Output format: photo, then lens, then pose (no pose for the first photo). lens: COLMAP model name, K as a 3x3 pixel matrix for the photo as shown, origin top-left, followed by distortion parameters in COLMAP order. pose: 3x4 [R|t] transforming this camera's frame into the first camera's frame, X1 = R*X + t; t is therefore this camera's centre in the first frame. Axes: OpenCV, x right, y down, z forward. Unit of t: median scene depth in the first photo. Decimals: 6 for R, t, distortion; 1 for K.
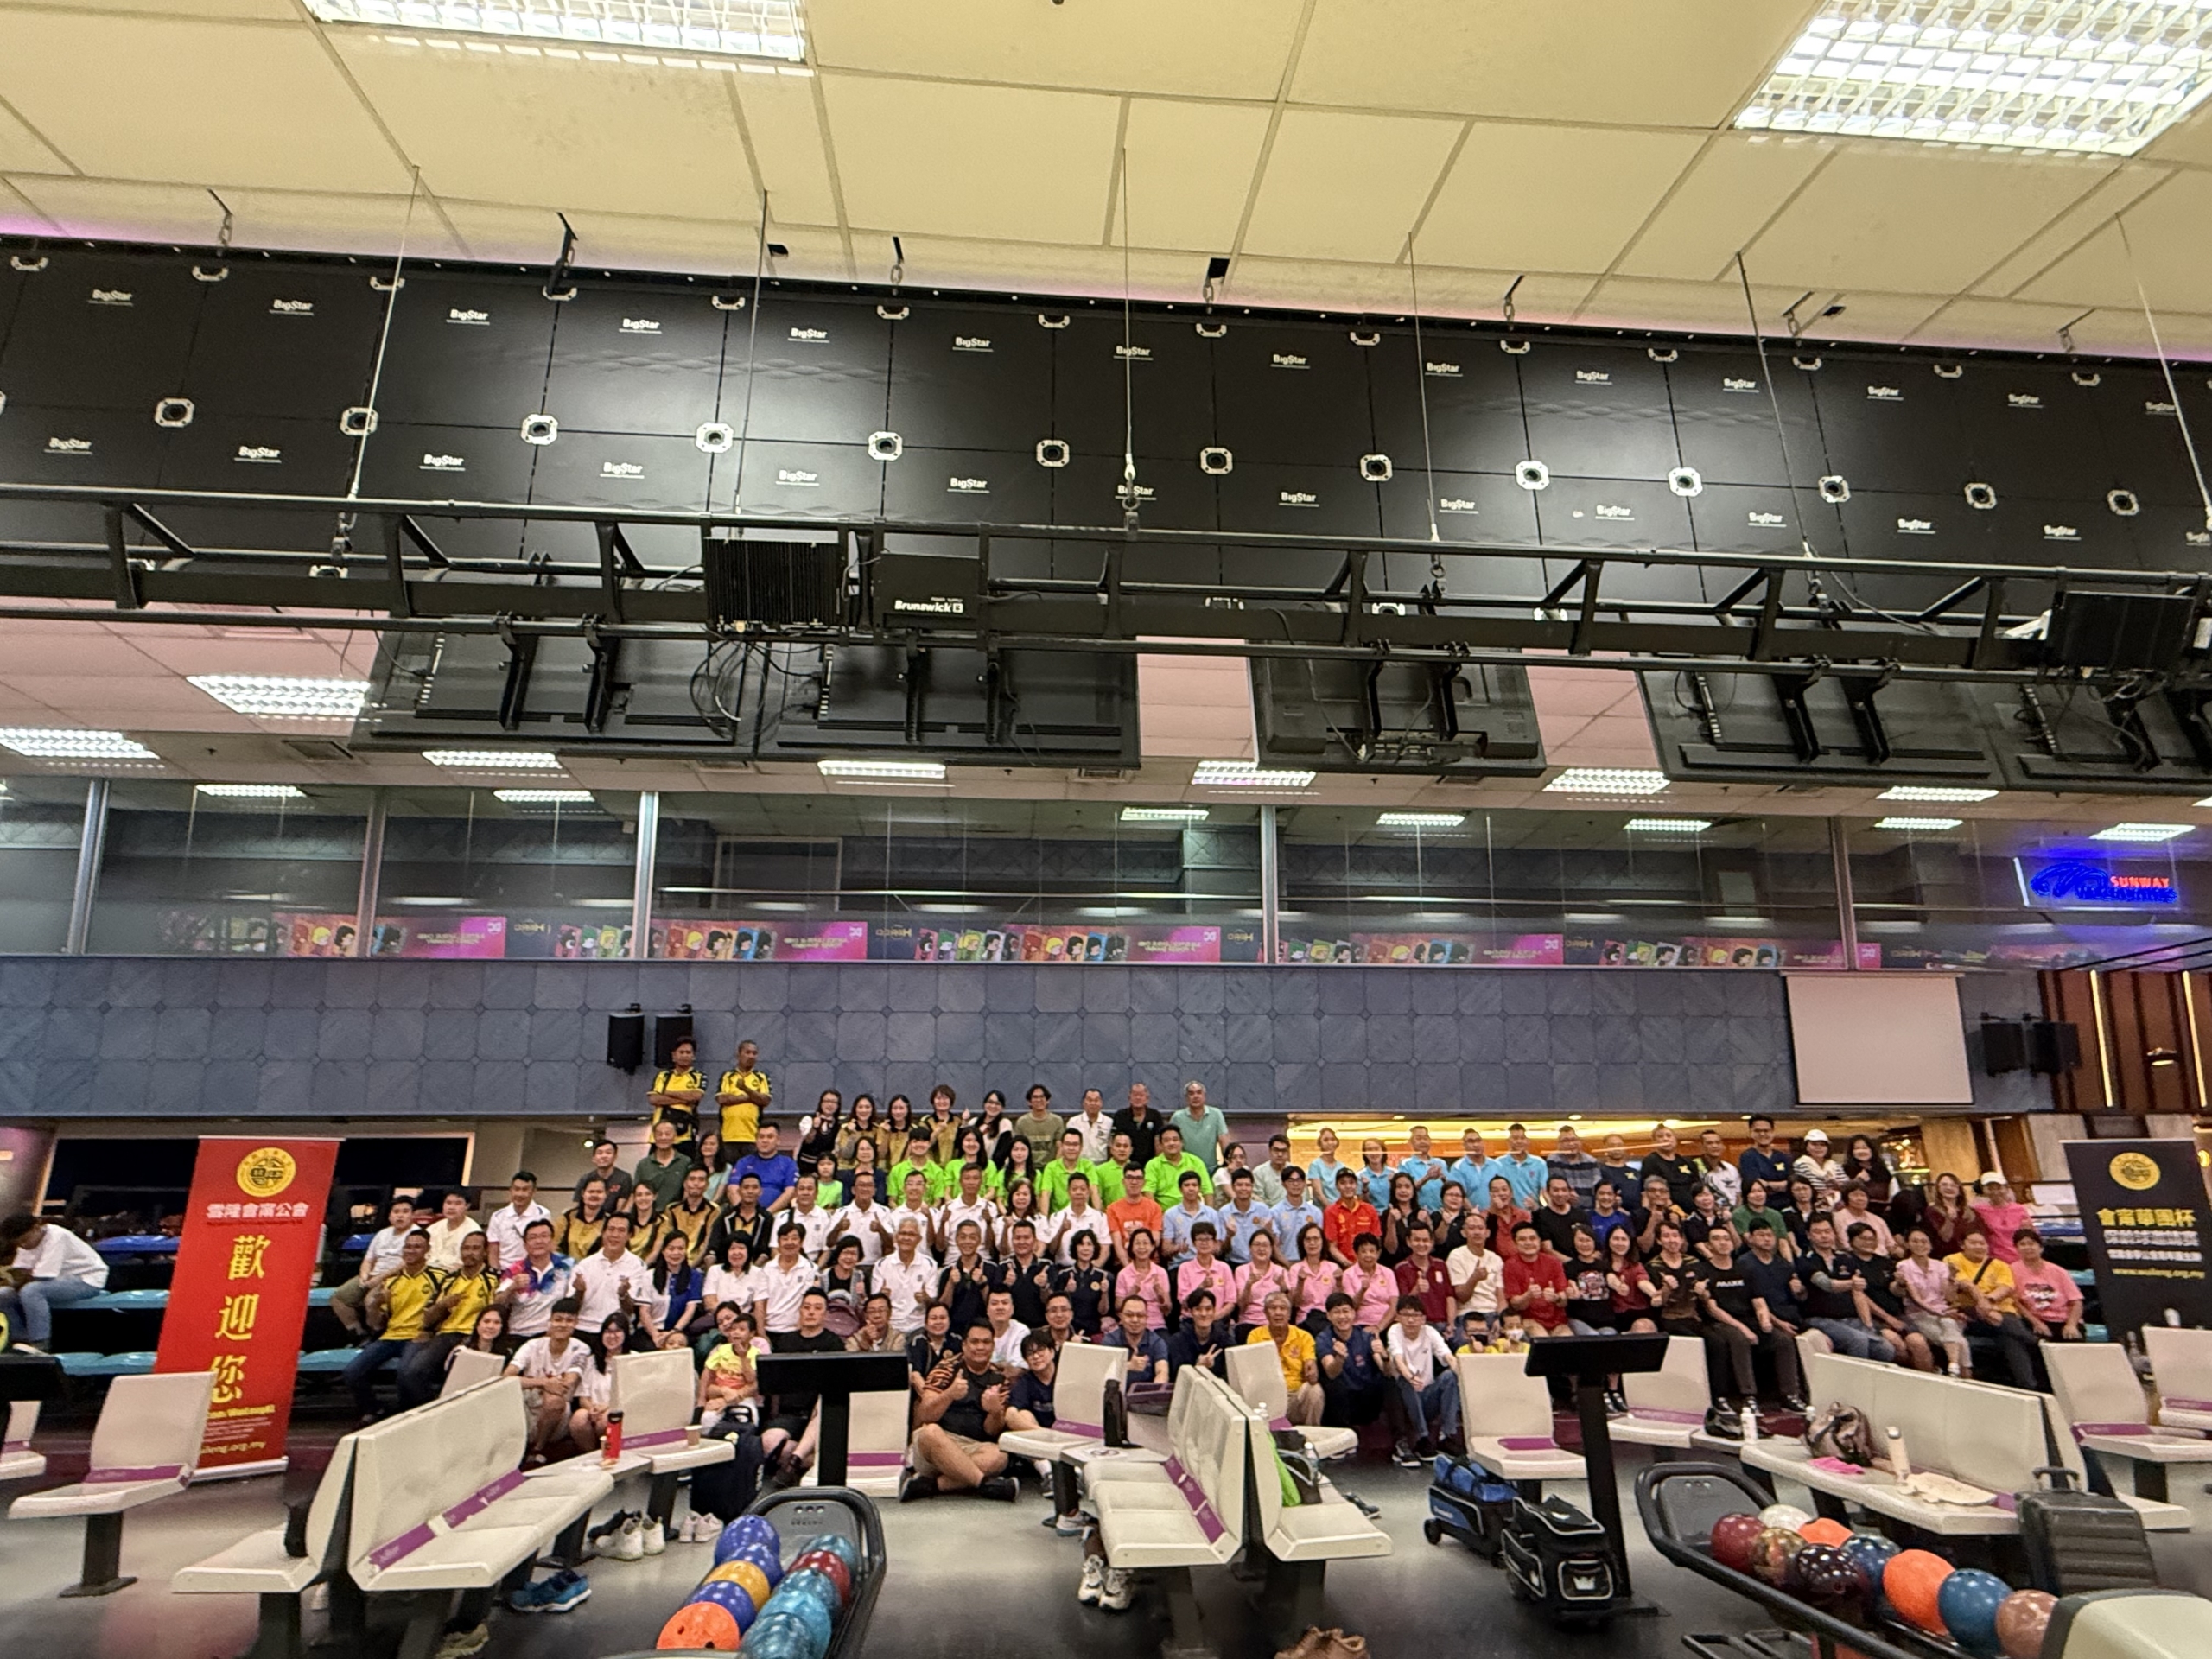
lens RADIAL K [[1151.5, 0, 1110.5], [0, 1151.5, 828.6], [0, 0, 1]] dist [-0.000610, -0.000710]
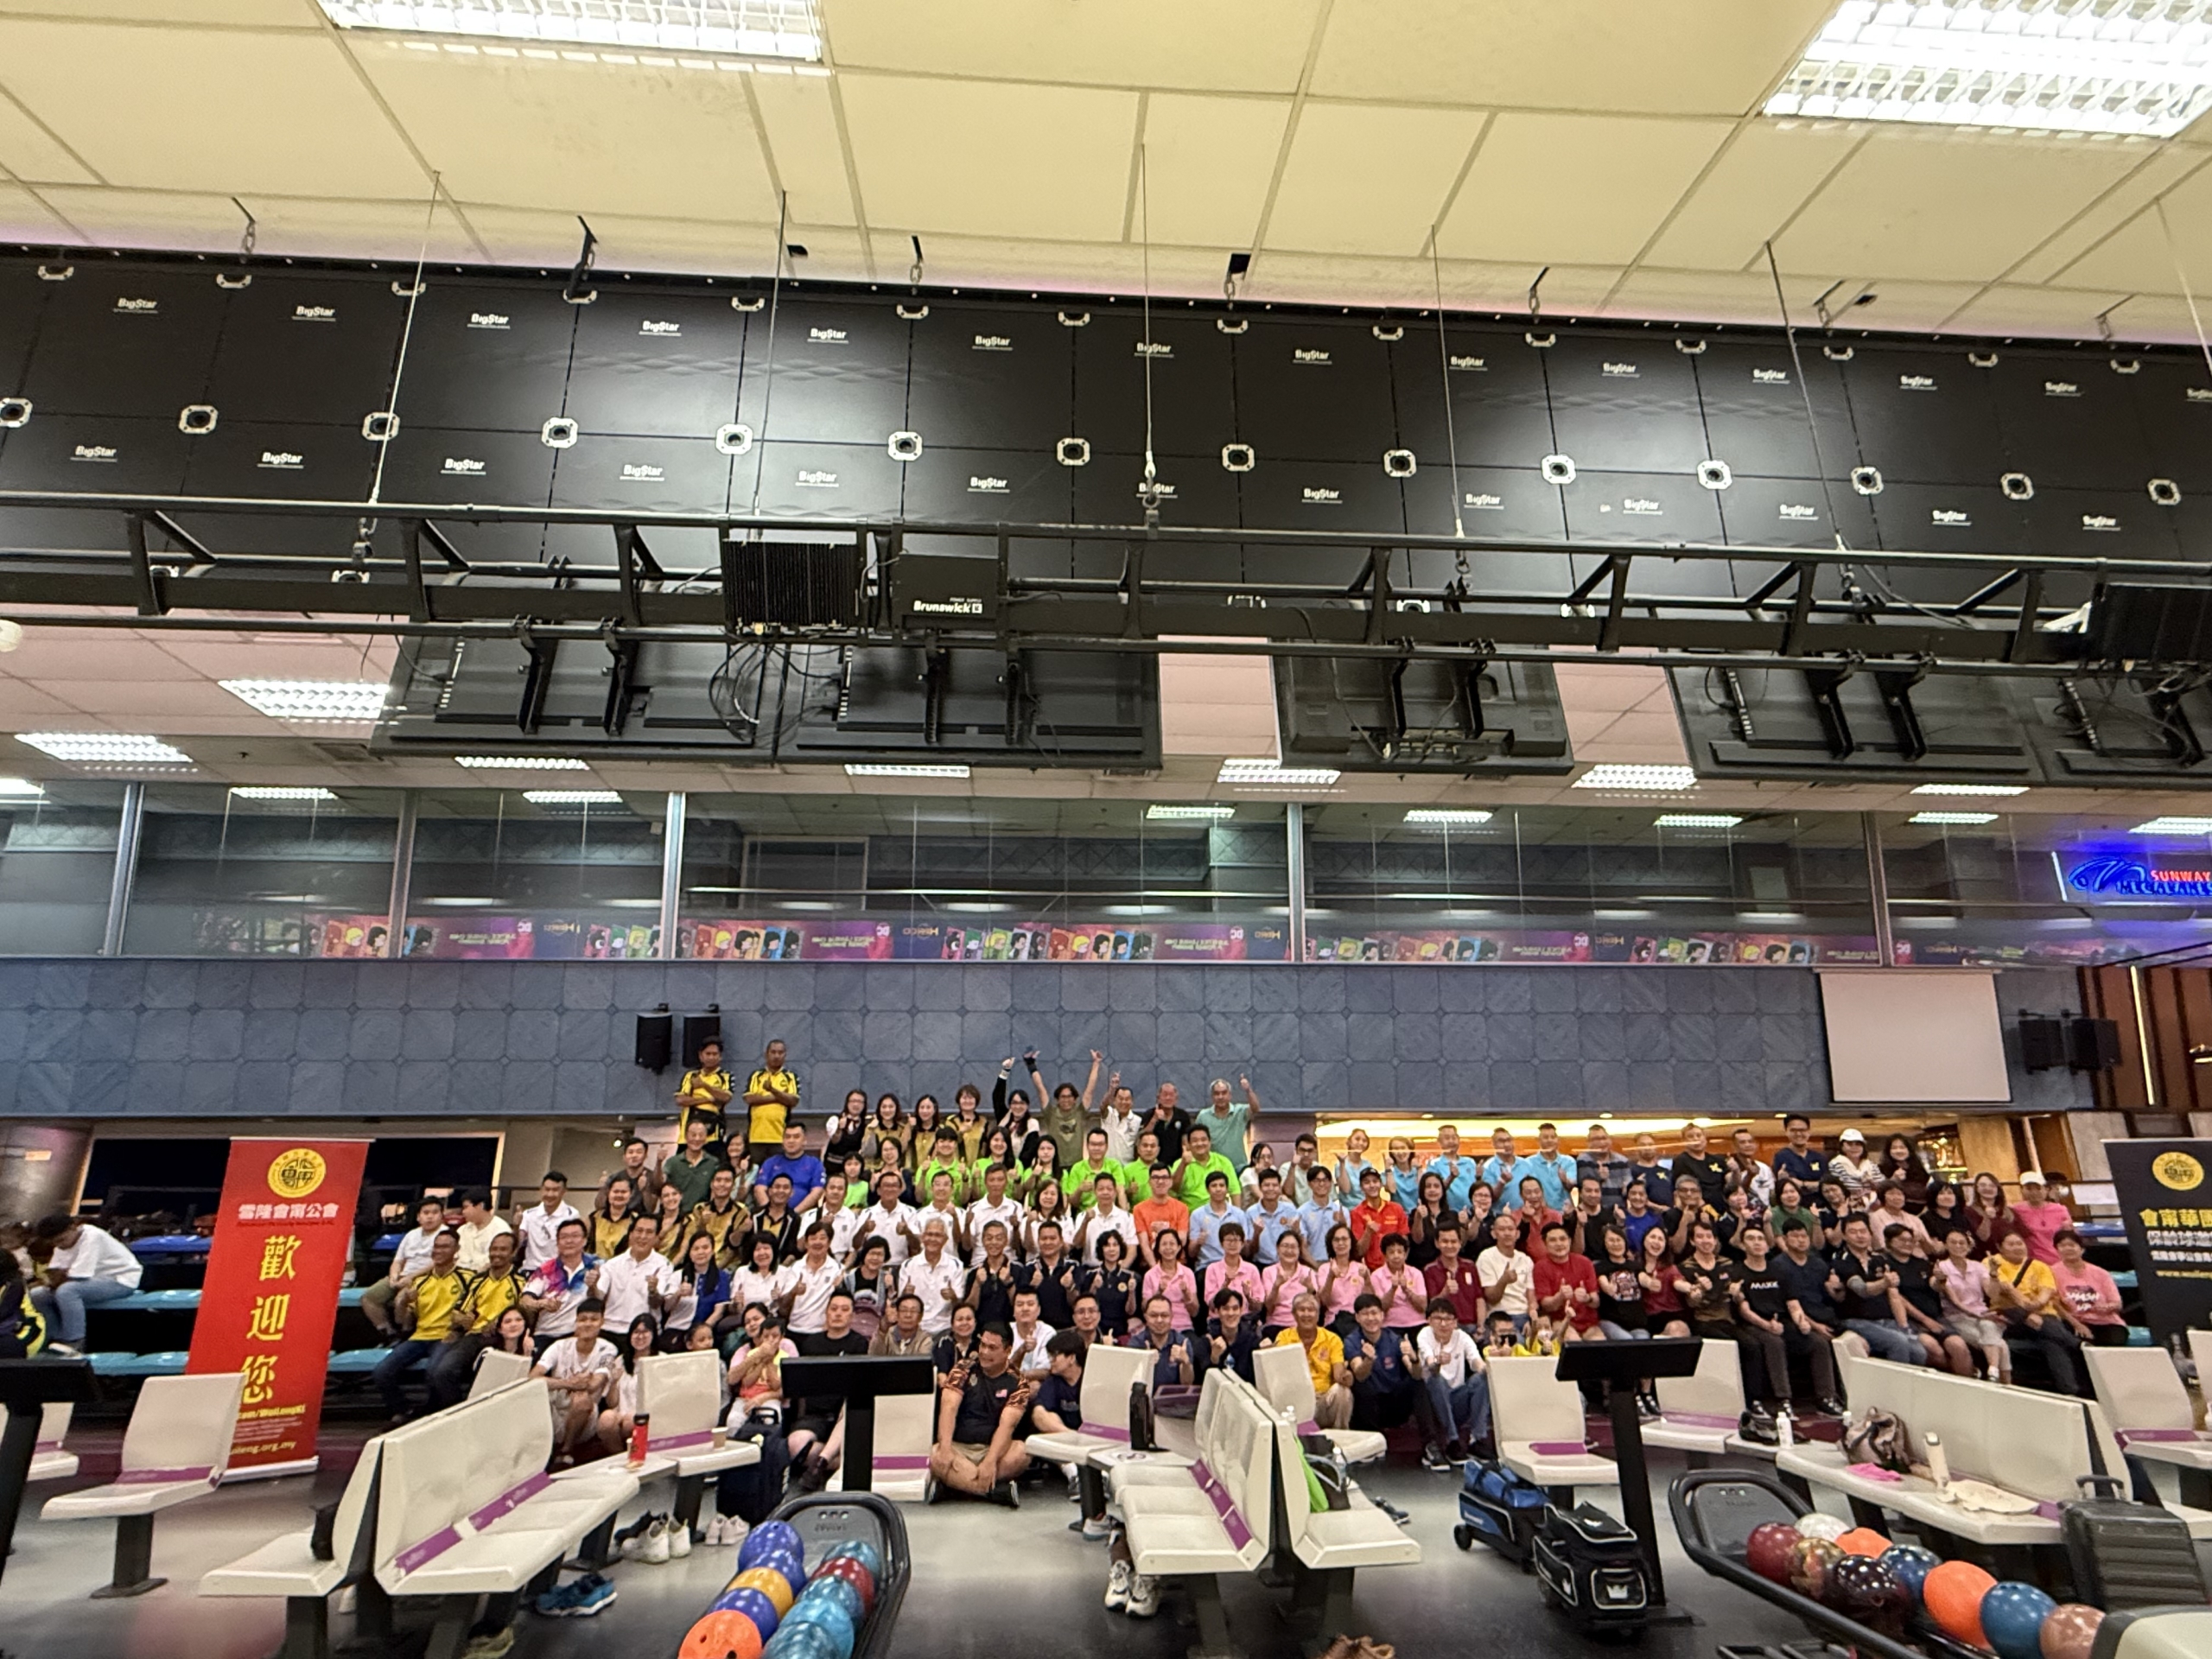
lens RADIAL K [[1151.8, 0, 1120.2], [0, 1151.8, 823.2], [0, 0, 1]] dist [-0.001408, -0.000249]
pose [[0.999887, -0.004537, -0.014333, 0.002653], [0.004498, 0.999986, -0.002727, -0.002088], [0.014345, 0.002662, 0.999894, 0.006471]]
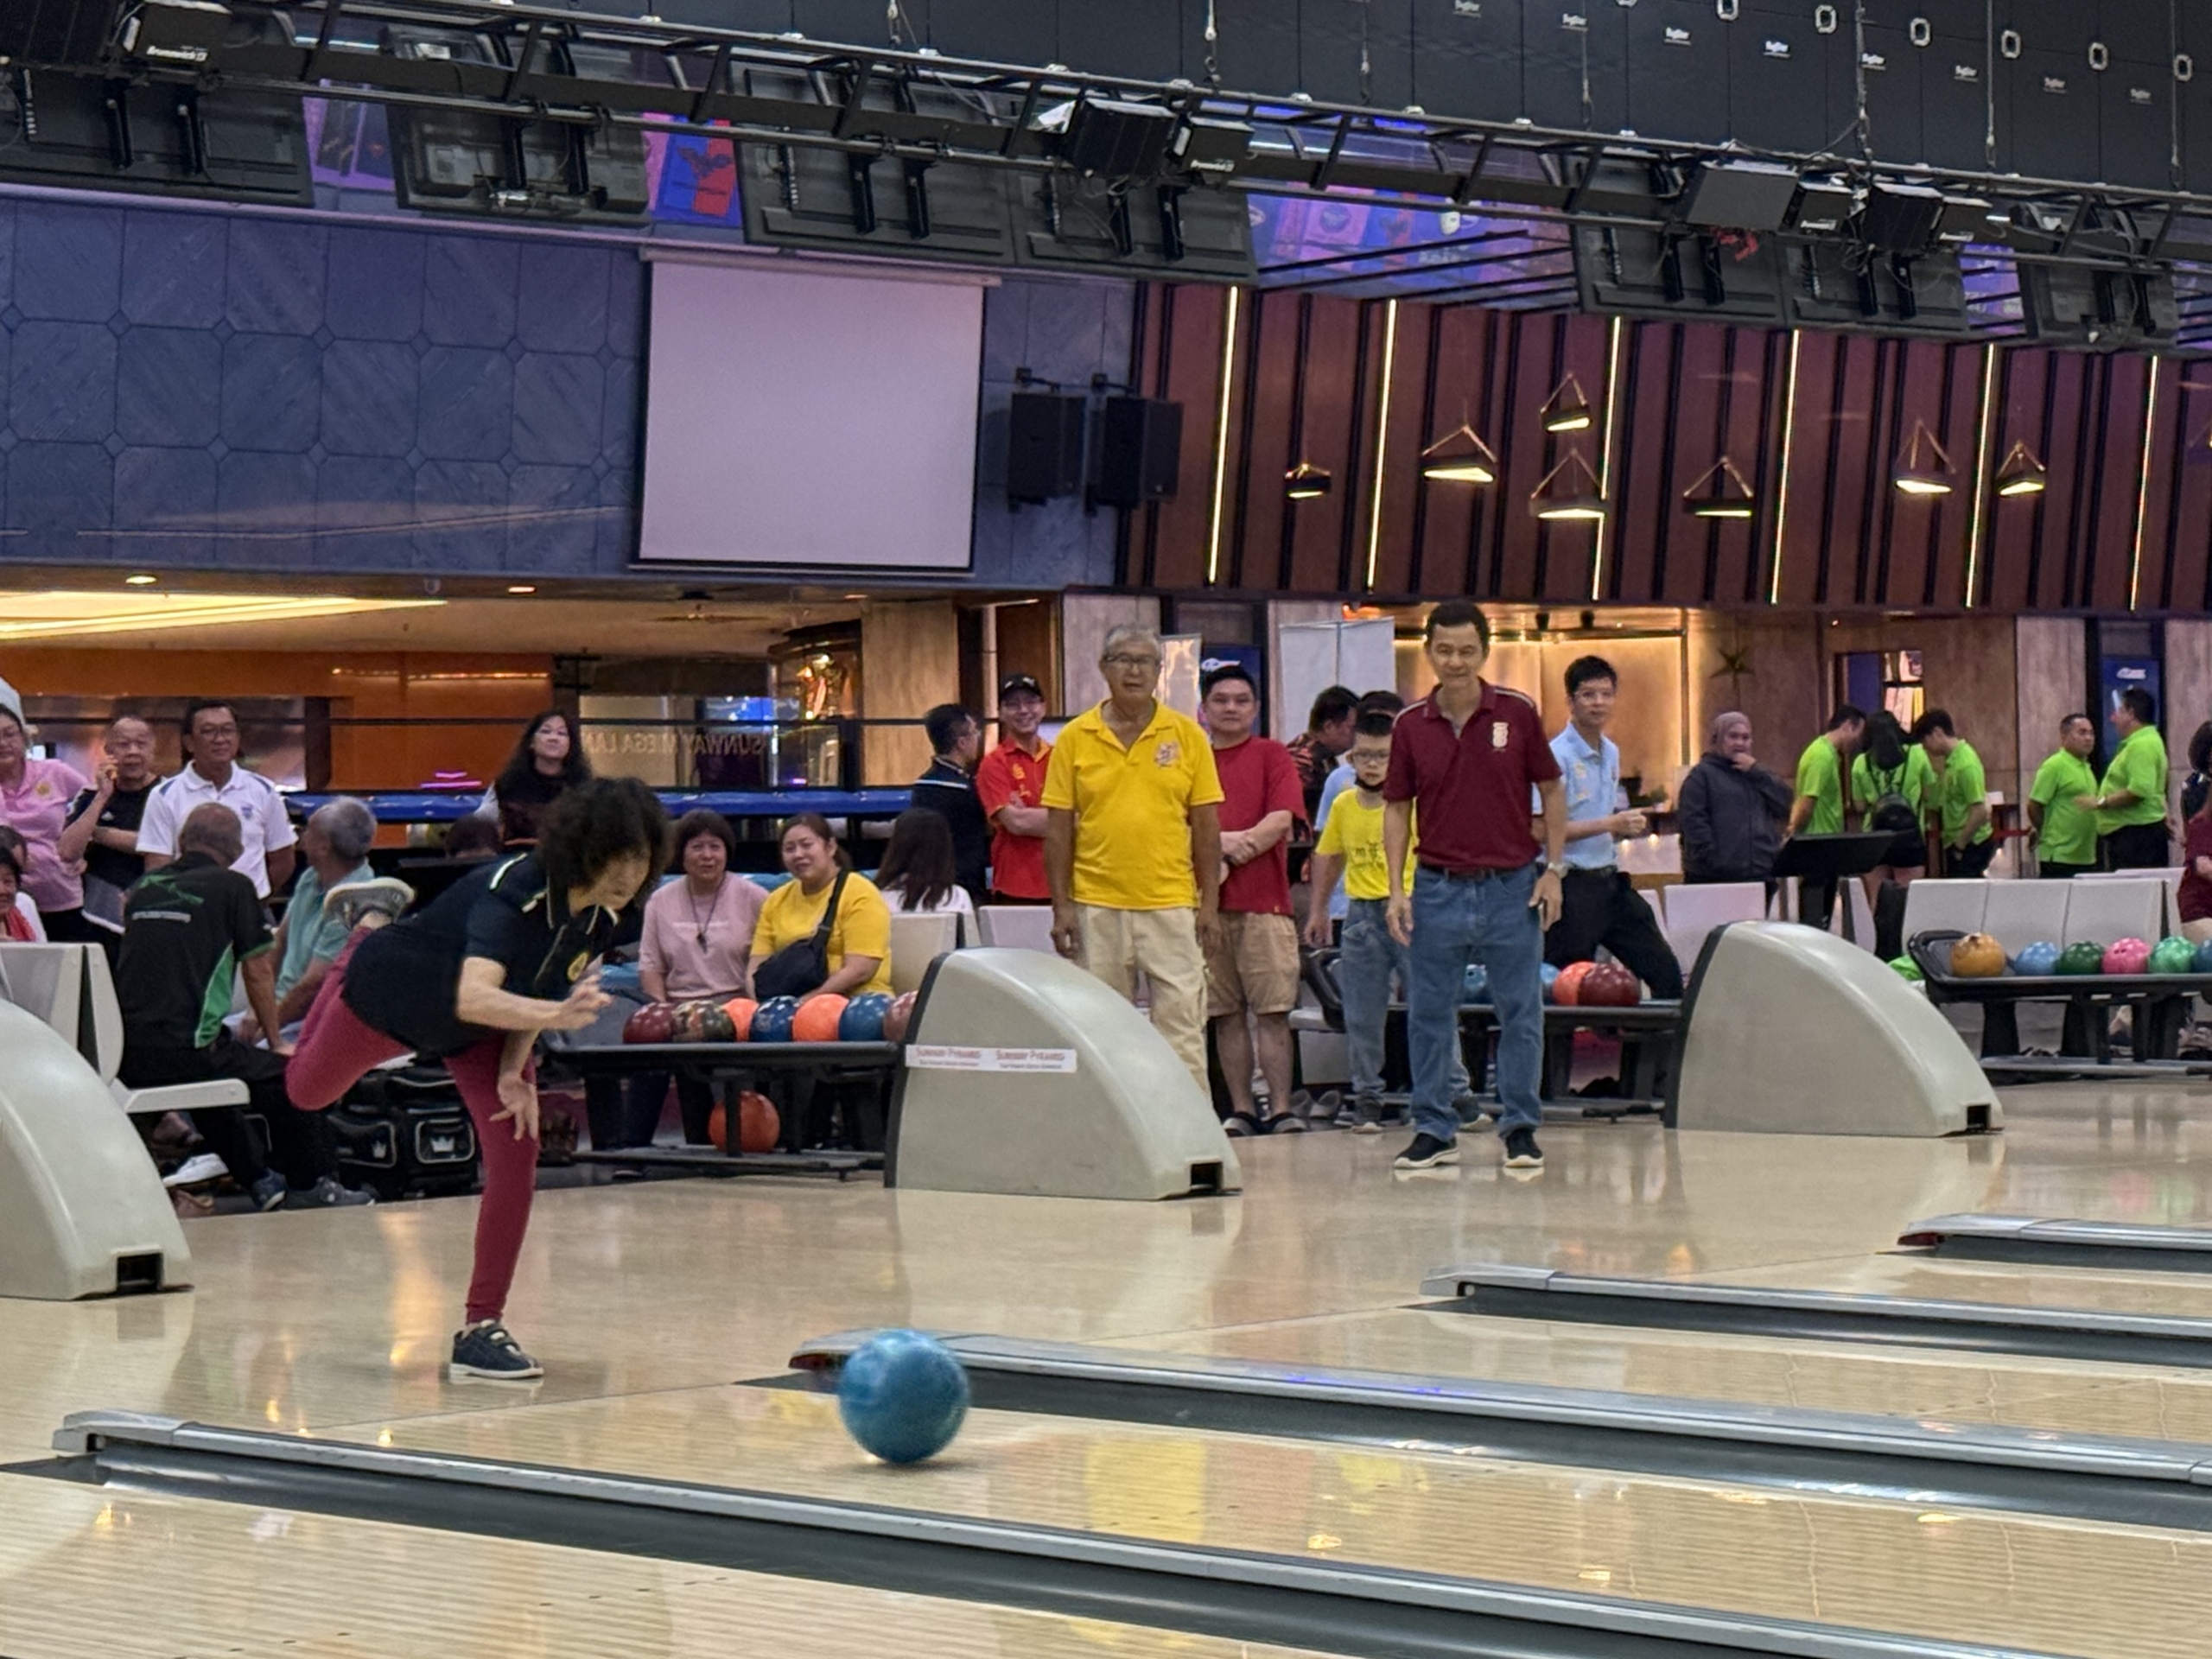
lens RADIAL K [[5274.4, 0, 1163.7], [0, 5274.4, 796.3], [0, 0, 1]] dist [0.139610, 0.249062]
pose [[0.788963, -0.005037, 0.614420, -1.496002], [-0.166439, 0.960829, 0.221598, -0.474792], [-0.591468, -0.277096, 0.757221, -2.062373]]
